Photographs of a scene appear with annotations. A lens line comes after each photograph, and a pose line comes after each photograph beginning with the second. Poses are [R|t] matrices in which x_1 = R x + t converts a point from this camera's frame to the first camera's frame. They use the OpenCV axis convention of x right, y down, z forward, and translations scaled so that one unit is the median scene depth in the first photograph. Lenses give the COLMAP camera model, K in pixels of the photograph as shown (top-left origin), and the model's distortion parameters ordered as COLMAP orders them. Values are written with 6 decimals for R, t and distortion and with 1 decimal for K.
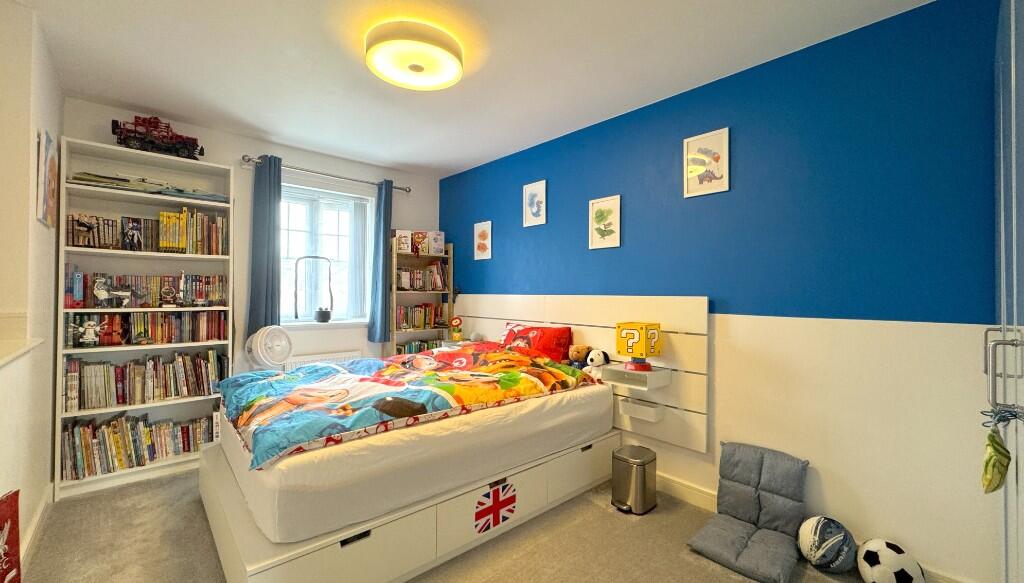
lens RADIAL K [[409.8, 0, 507.7], [0, 409.8, 305.5], [0, 0, 1]] dist [-0.001103, -0.000166]
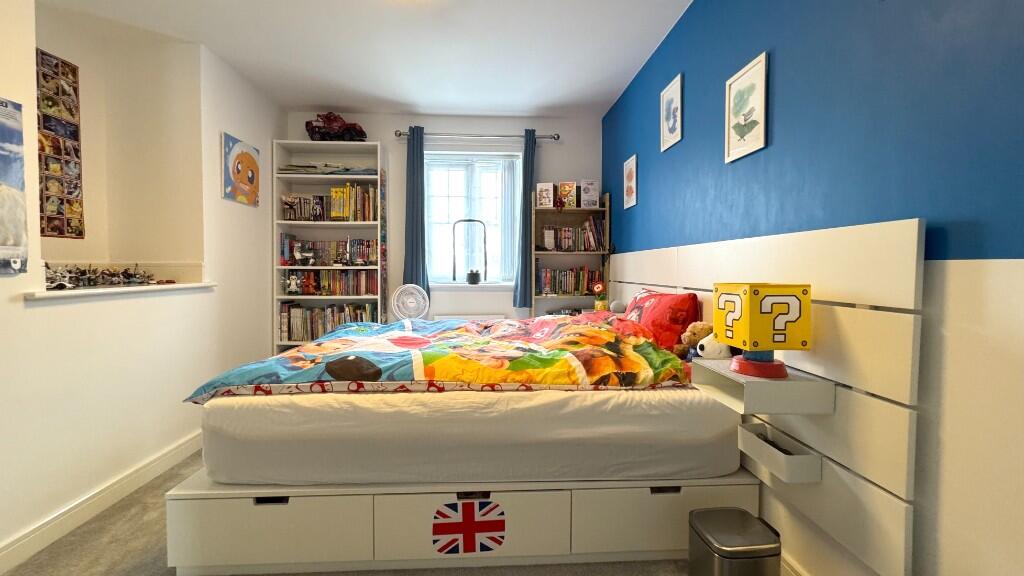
lens RADIAL K [[413.4, 0, 512.0], [0, 413.4, 288.0], [0, 0, 1]] dist [0.001858, 0.000196]
pose [[0.782742, 0.023867, -0.621889, 0.359469], [-0.013870, 0.999685, 0.020909, 0.038003], [0.622192, -0.007741, 0.782827, 0.356672]]
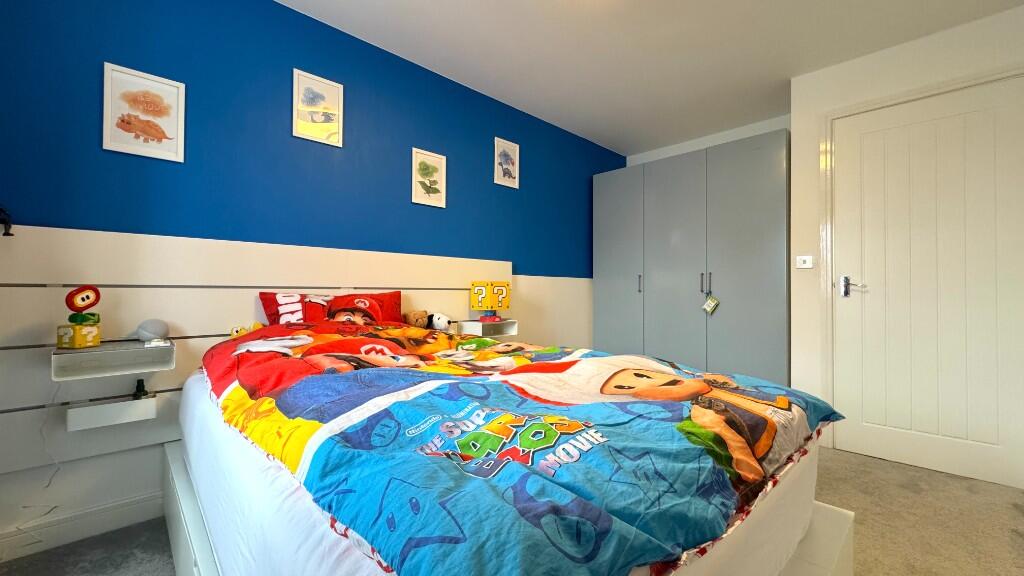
lens RADIAL K [[407.6, 0, 512.0], [0, 407.6, 288.0], [0, 0, 1]] dist [0.000883, 0.000084]
pose [[-0.024653, 0.001900, 0.999694, -0.730225], [0.020109, 0.999797, -0.001404, 0.056594], [-0.999494, 0.020068, -0.024686, 0.869195]]
